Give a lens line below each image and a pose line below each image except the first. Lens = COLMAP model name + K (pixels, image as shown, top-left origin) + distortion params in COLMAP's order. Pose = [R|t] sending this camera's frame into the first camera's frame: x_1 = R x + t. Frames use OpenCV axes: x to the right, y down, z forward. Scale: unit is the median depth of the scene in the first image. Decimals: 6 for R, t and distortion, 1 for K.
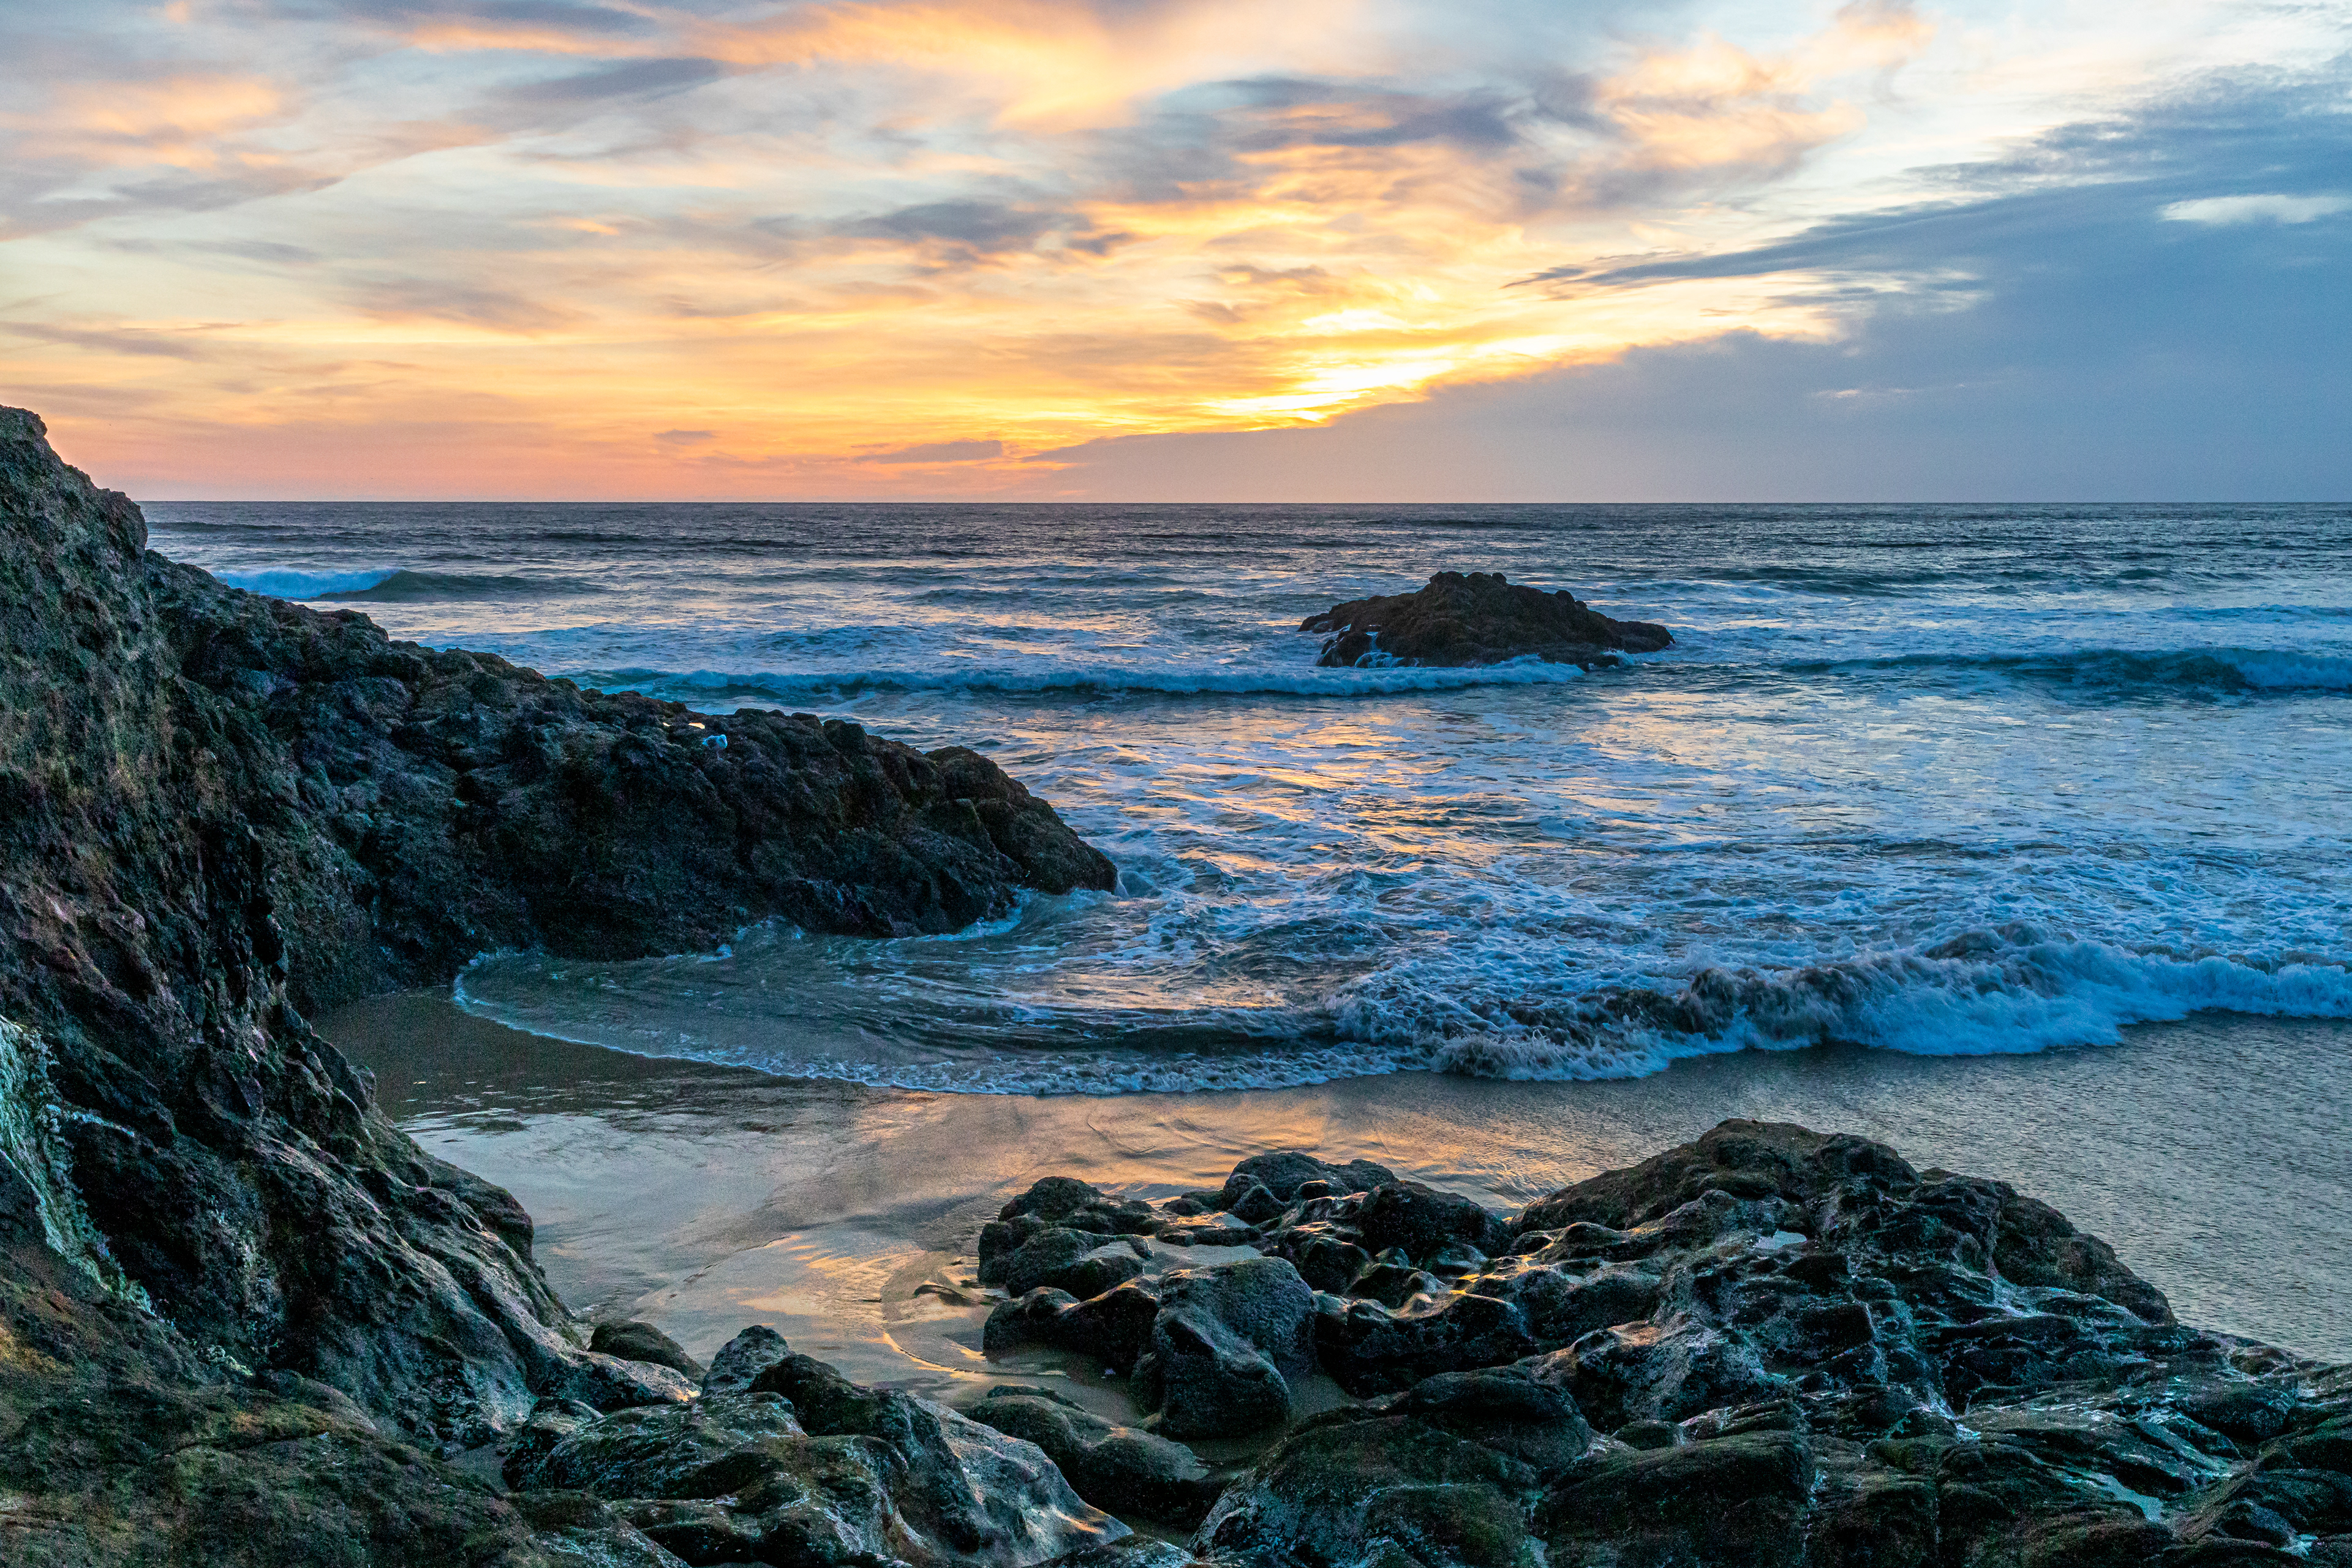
lens RADIAL K [[2418.7, 0, 1179.4], [0, 2418.7, 782.0], [0, 0, 1]] dist [0.044099, 0.000000]
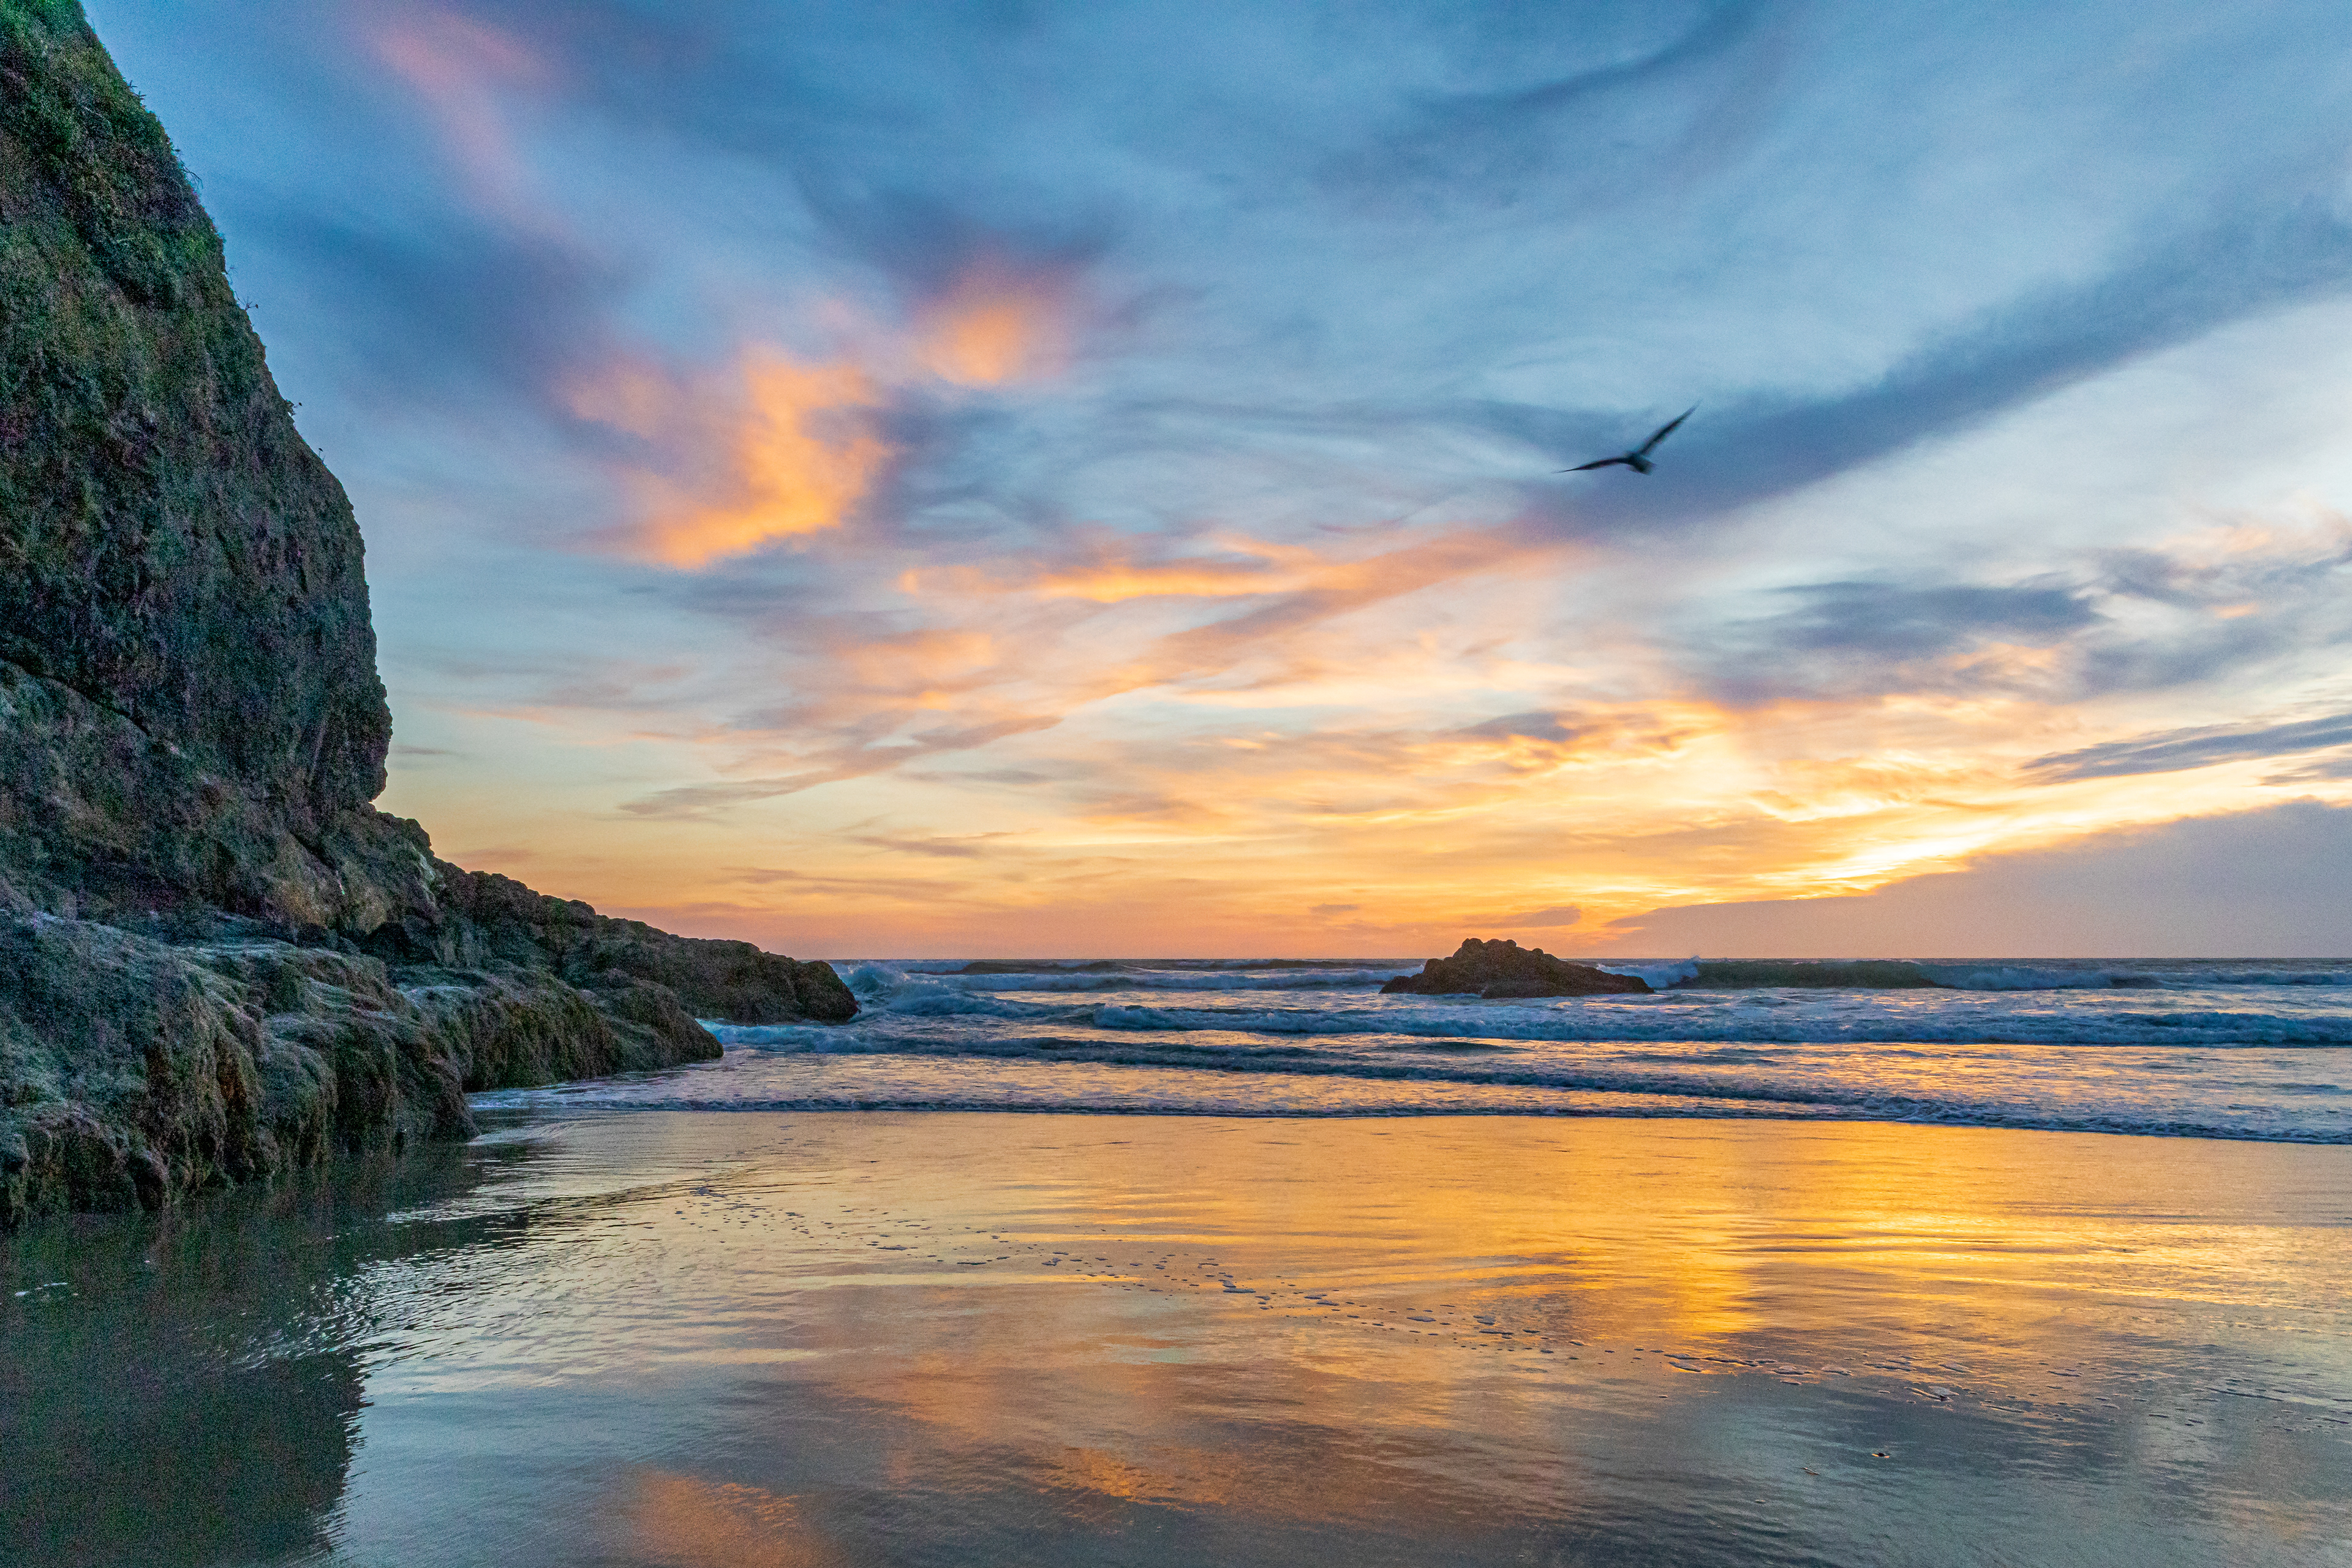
lens RADIAL K [[1657.9, 0, 1183.2], [0, 1657.9, 793.5], [0, 0, 1]] dist [0.035302, 0.001149]
pose [[0.947479, -0.033560, -0.318052, -0.001298], [-0.031823, 0.979651, -0.198170, -0.033492], [0.318231, 0.197883, 0.927131, 0.196947]]
